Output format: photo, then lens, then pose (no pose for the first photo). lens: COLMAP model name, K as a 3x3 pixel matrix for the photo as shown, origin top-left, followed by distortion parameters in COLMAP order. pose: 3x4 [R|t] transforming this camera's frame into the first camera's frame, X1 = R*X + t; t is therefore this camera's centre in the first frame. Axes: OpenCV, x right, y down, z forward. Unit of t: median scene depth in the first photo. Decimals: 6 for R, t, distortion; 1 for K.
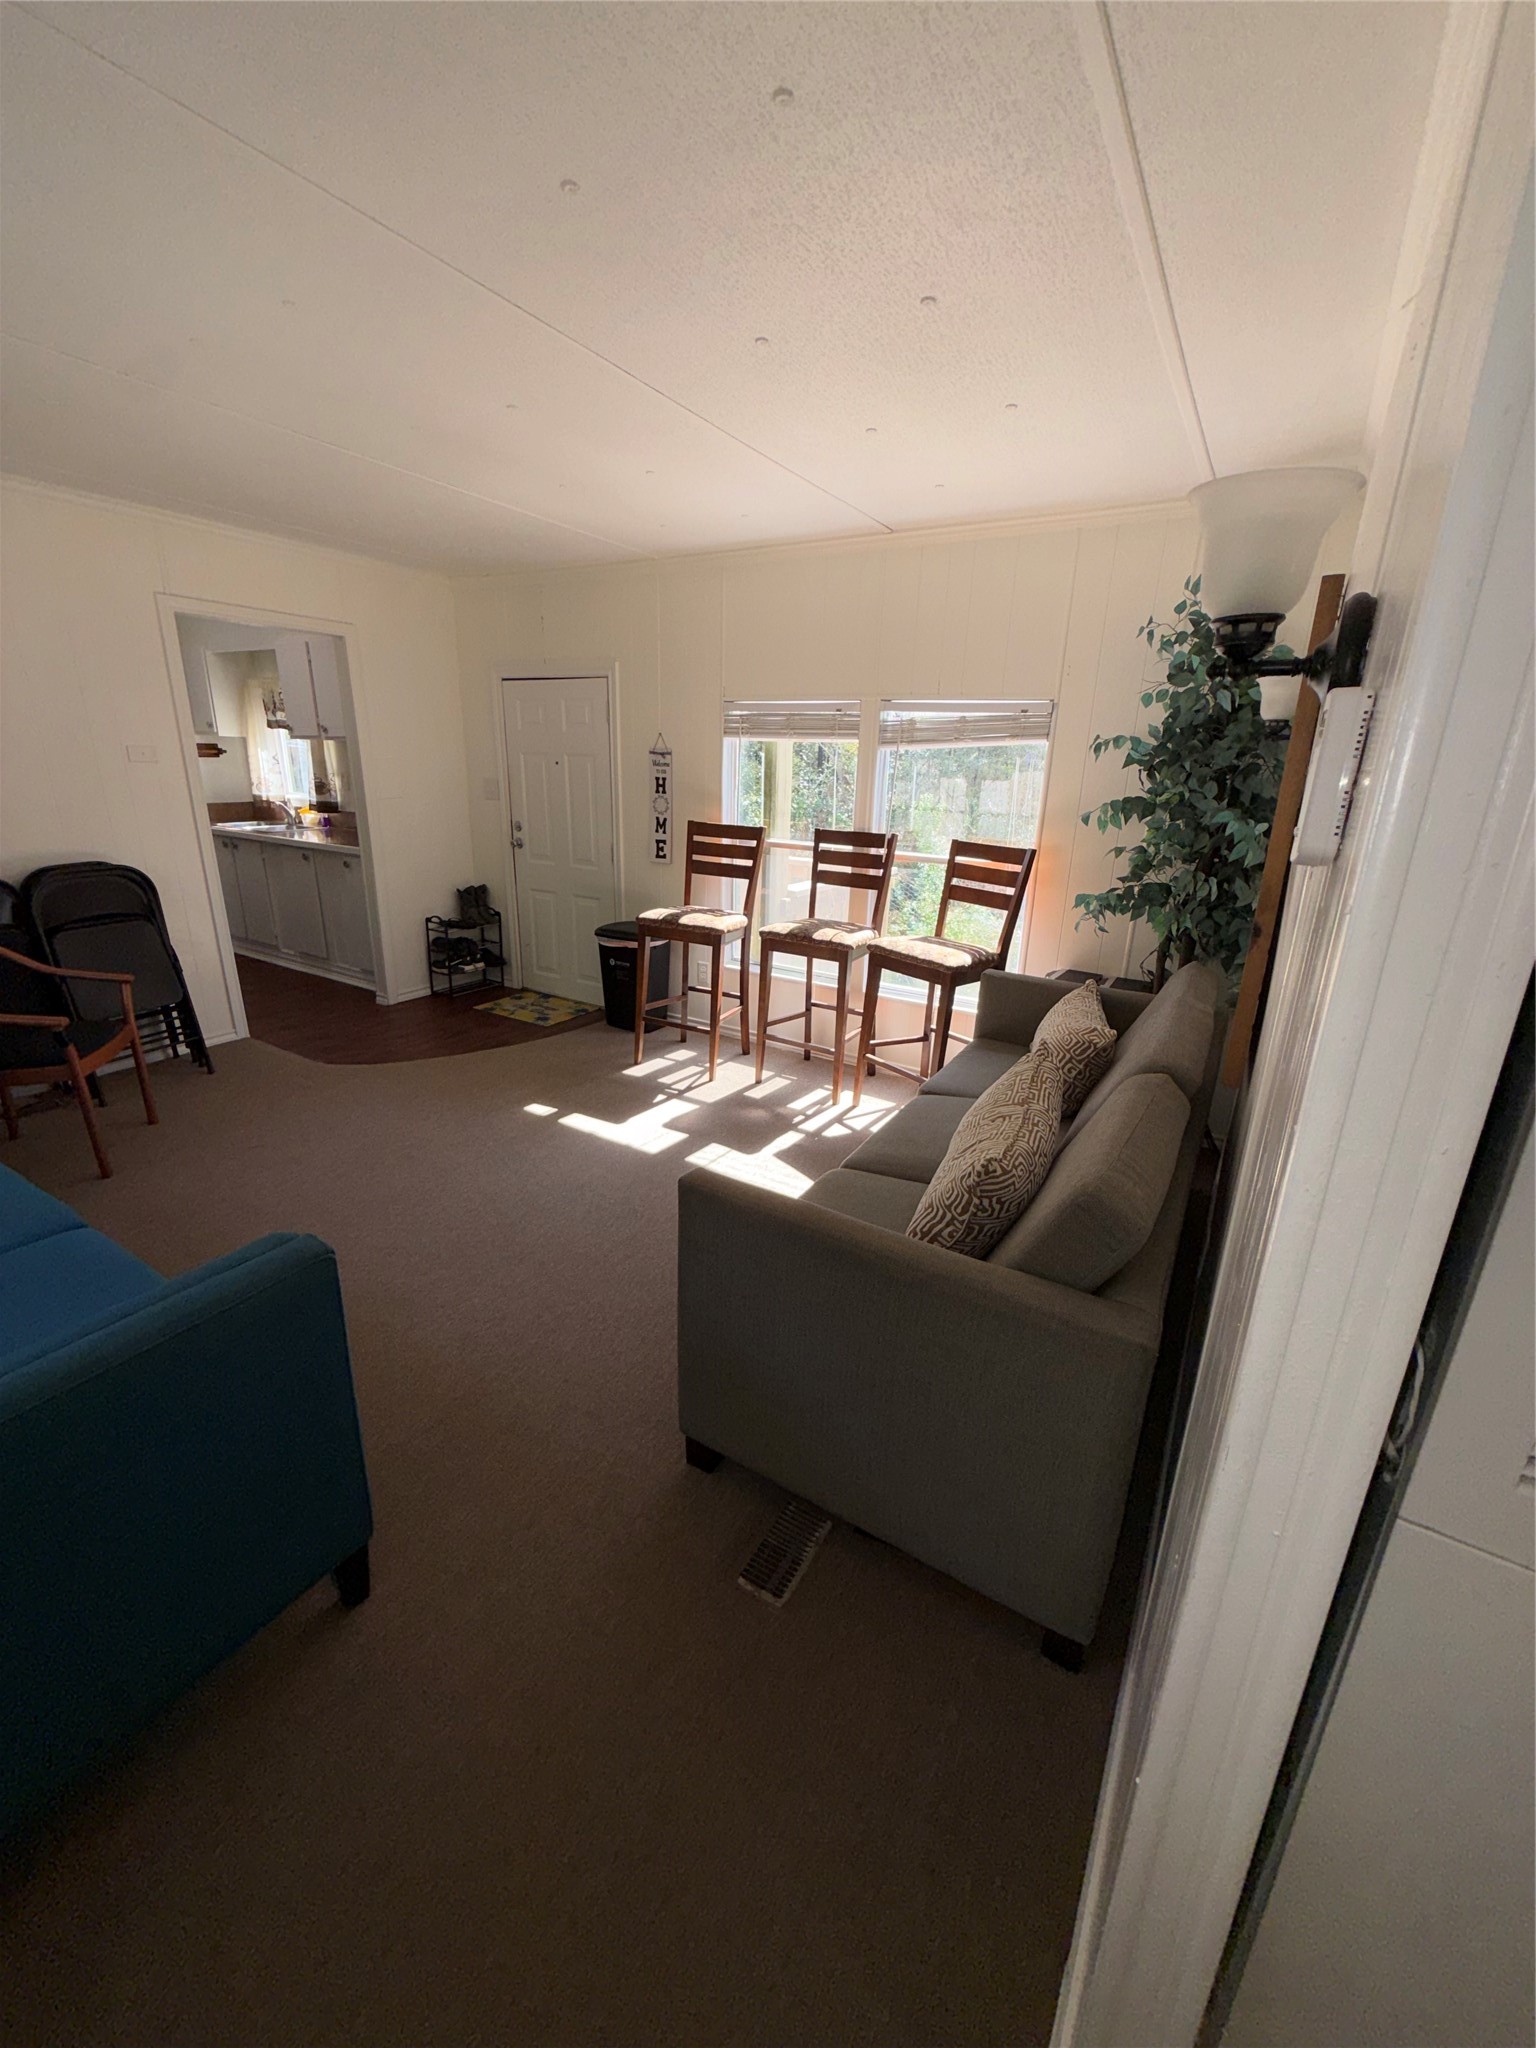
lens RADIAL K [[827.6, 0, 768.0], [0, 827.6, 1024.0], [0, 0, 1]] dist [0.000187, 0.000058]
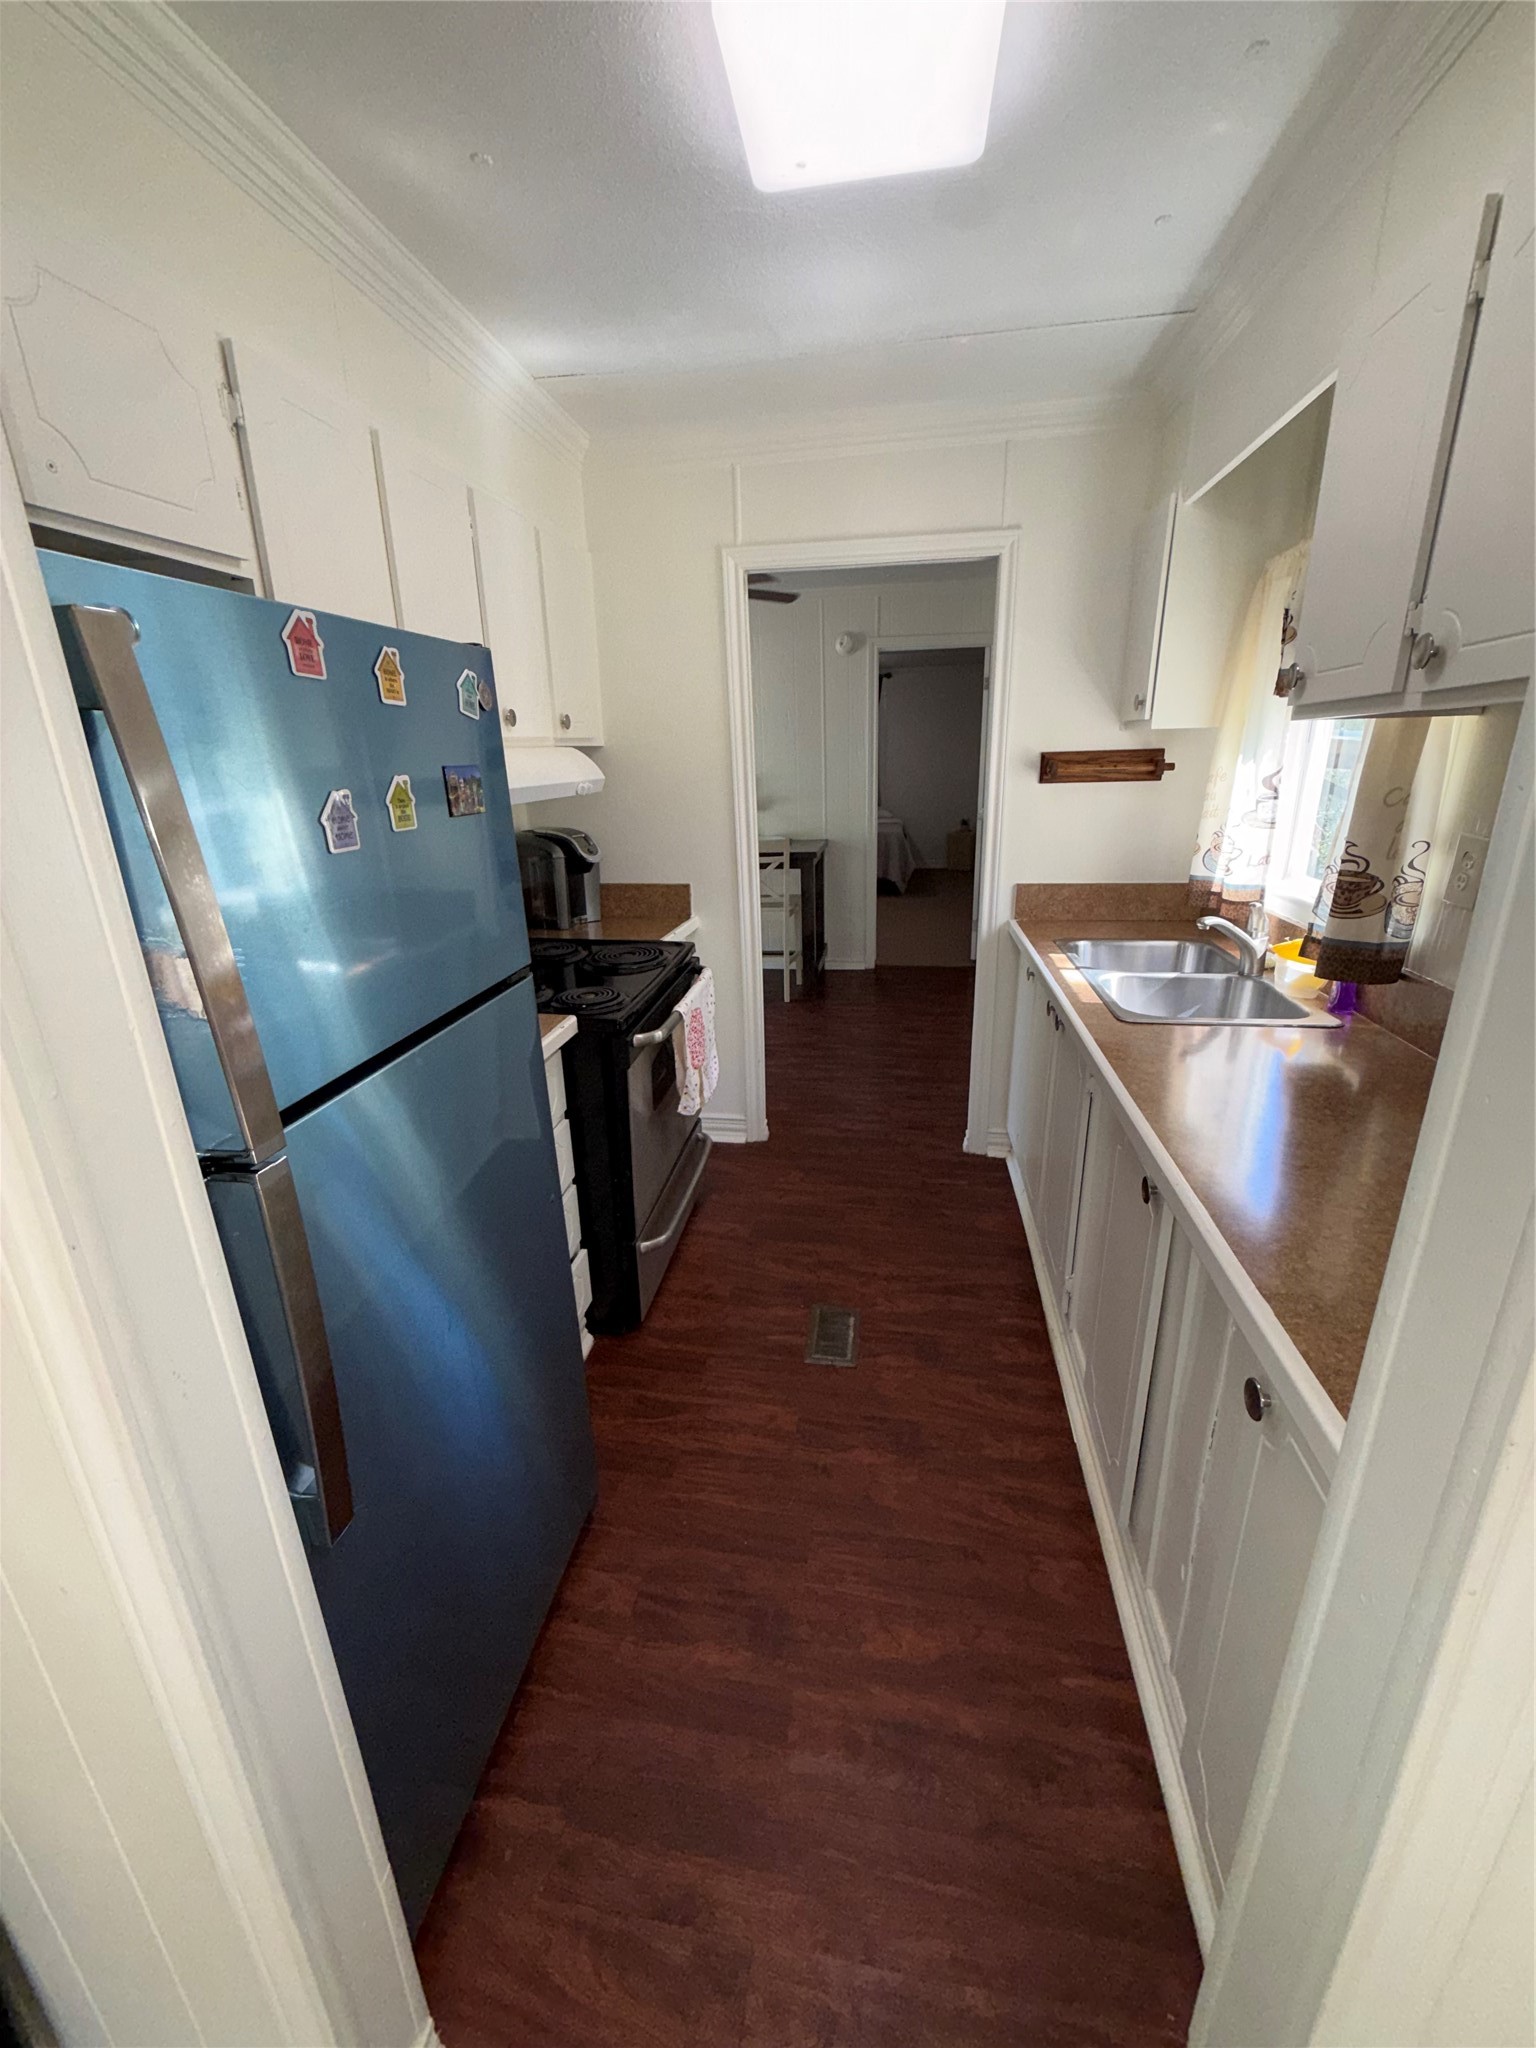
lens RADIAL K [[814.2, 0, 768.8], [0, 814.2, 1018.3], [0, 0, 1]] dist [-0.001059, 0.000044]
pose [[0.375790, 0.252463, -0.891653, -0.552408], [-0.259520, 0.952346, 0.160272, -0.363258], [0.889624, 0.171173, 0.423401, 1.096084]]
